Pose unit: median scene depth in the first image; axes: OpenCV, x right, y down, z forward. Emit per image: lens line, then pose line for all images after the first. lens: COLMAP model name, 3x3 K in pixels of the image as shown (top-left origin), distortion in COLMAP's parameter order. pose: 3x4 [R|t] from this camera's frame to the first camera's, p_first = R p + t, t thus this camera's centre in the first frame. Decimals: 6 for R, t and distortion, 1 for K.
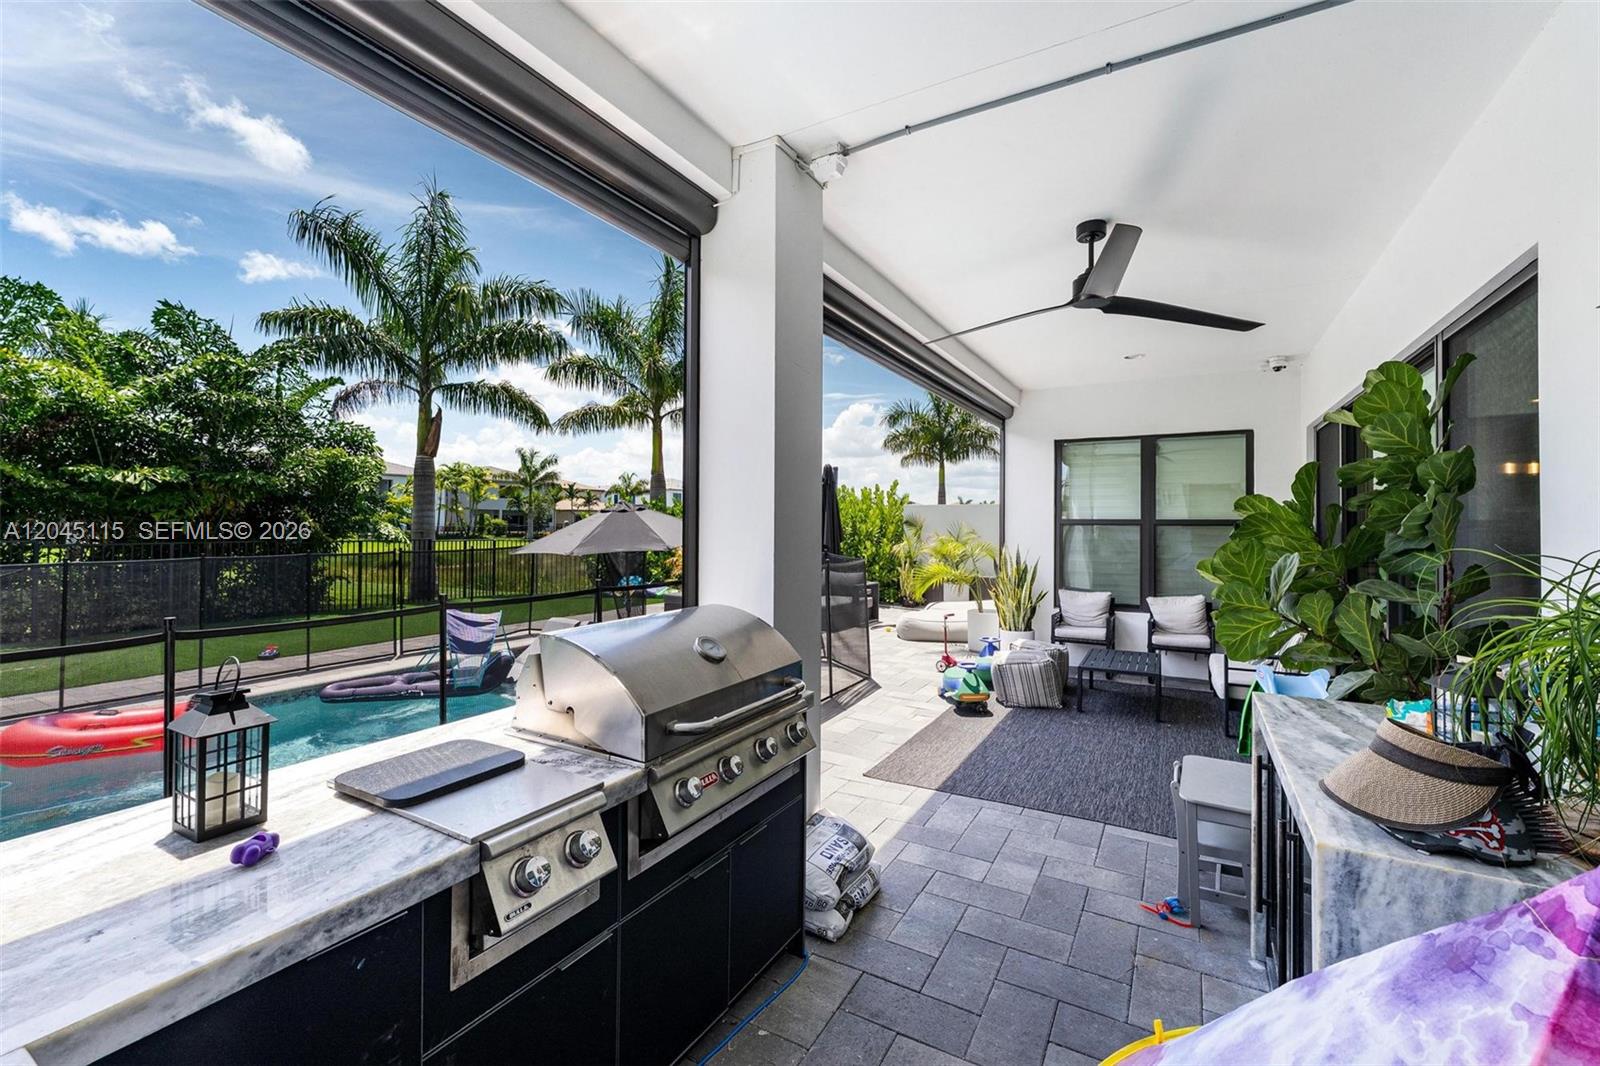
lens RADIAL K [[680.6, 0, 774.8], [0, 680.6, 519.3], [0, 0, 1]] dist [-0.001720, -0.000430]
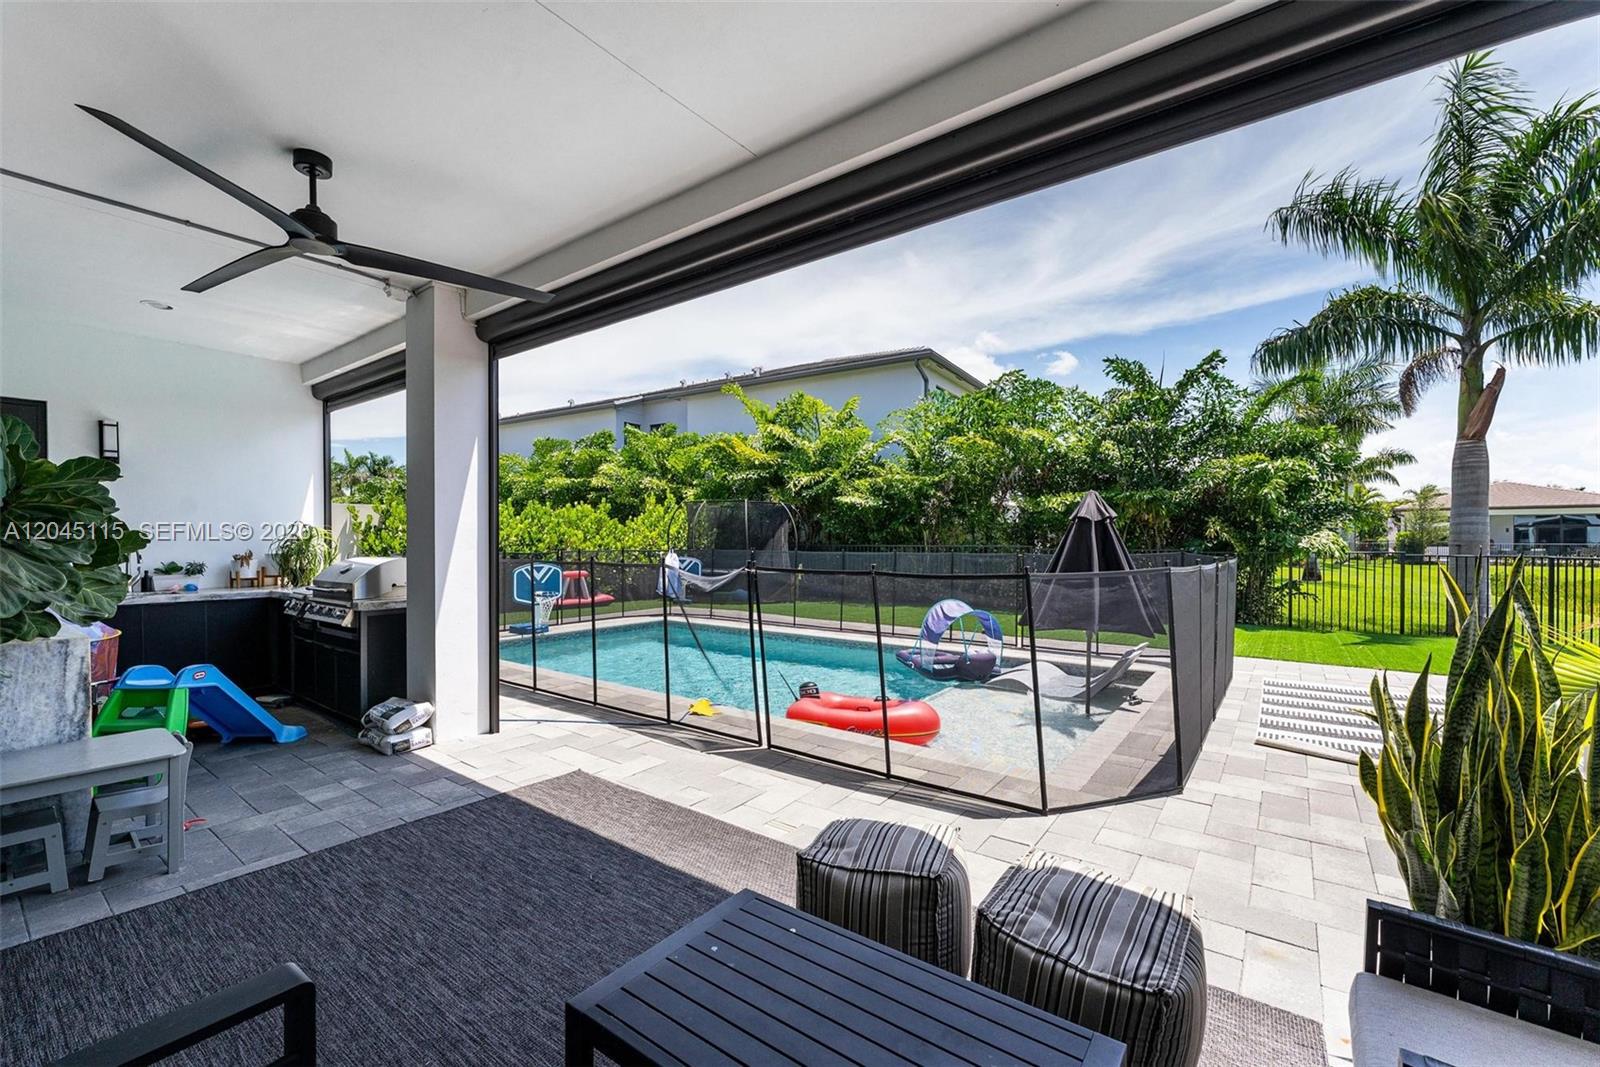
lens RADIAL K [[657.1, 0, 797.7], [0, 657.1, 556.3], [0, 0, 1]] dist [-0.002147, -0.000660]
pose [[-0.106833, 0.016545, -0.994139, 0.582675], [0.005659, 0.999855, 0.016032, 0.032170], [0.994261, -0.003913, -0.106912, 0.803572]]
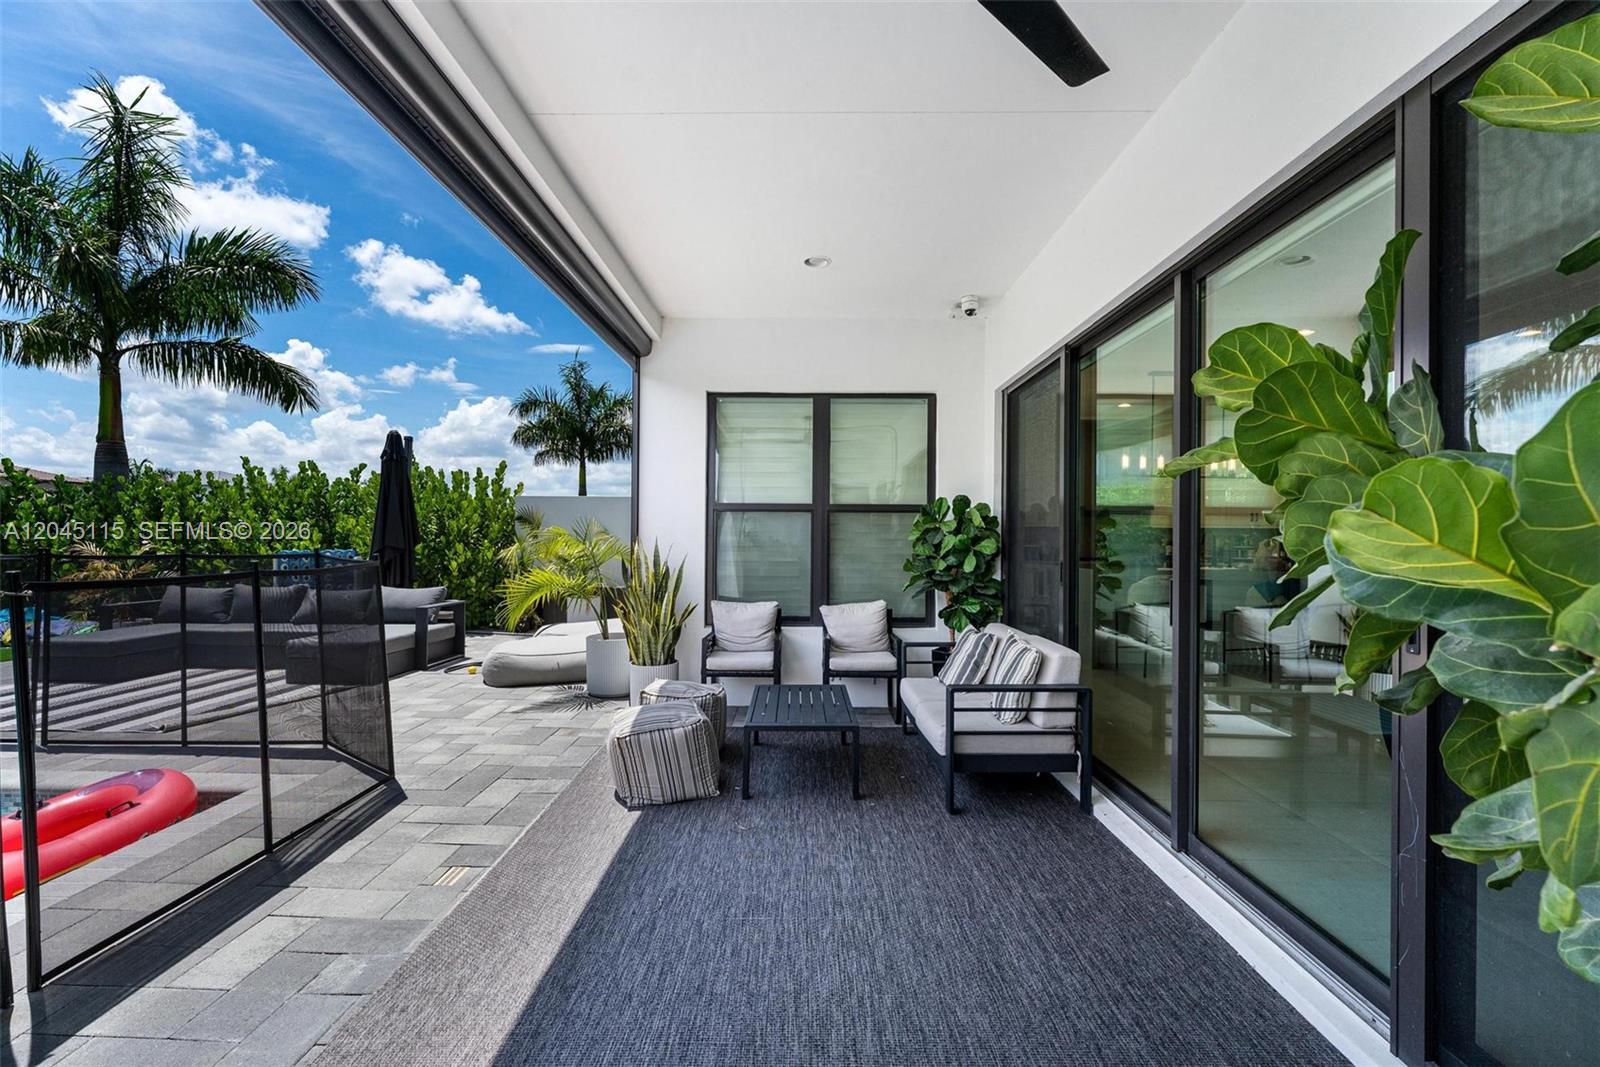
lens RADIAL K [[701.1, 0, 800.0], [0, 701.1, 533.5], [0, 0, 1]] dist [0.002952, 0.000162]
pose [[0.861423, 0.003638, 0.507875, 0.125701], [-0.006405, 0.999973, 0.003700, 0.029551], [-0.507848, -0.006440, 0.861423, 0.324206]]
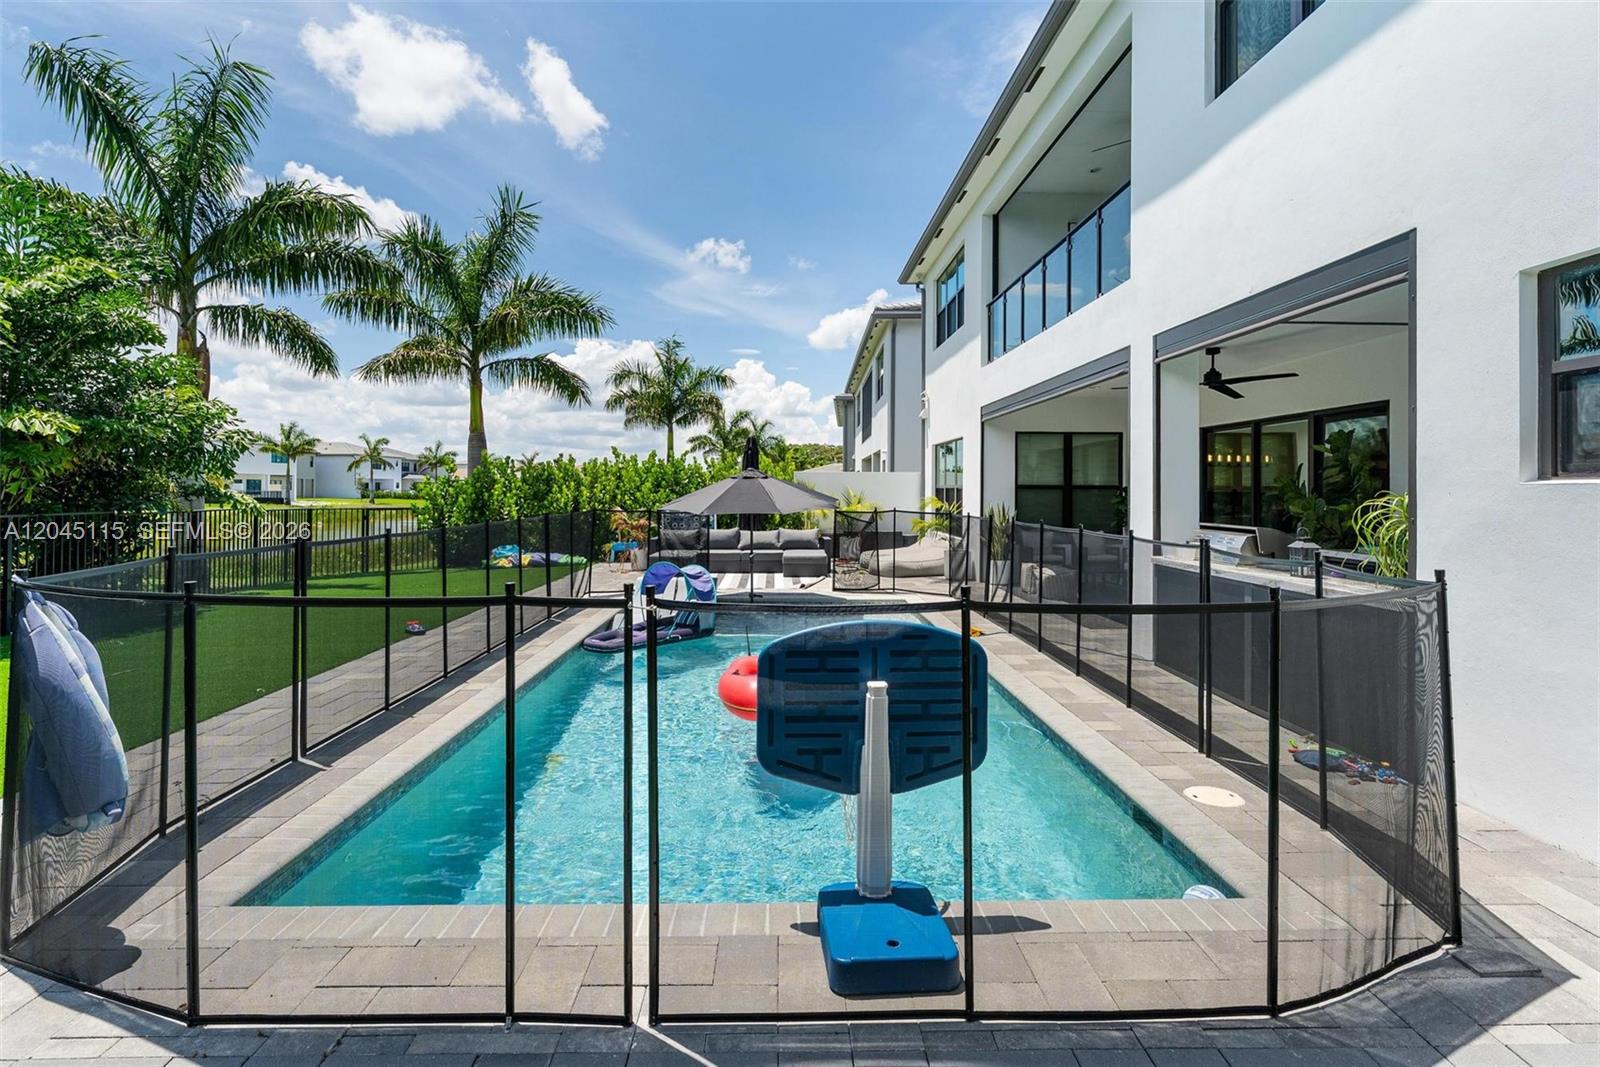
lens RADIAL K [[755.6, 0, 793.4], [0, 755.6, 490.8], [0, 0, 1]] dist [-0.001420, -0.000016]
pose [[0.850577, -0.001013, 0.525850, -0.895800], [-0.003935, 0.999958, 0.008292, 0.001405], [-0.525836, -0.009122, 0.850537, -0.161943]]
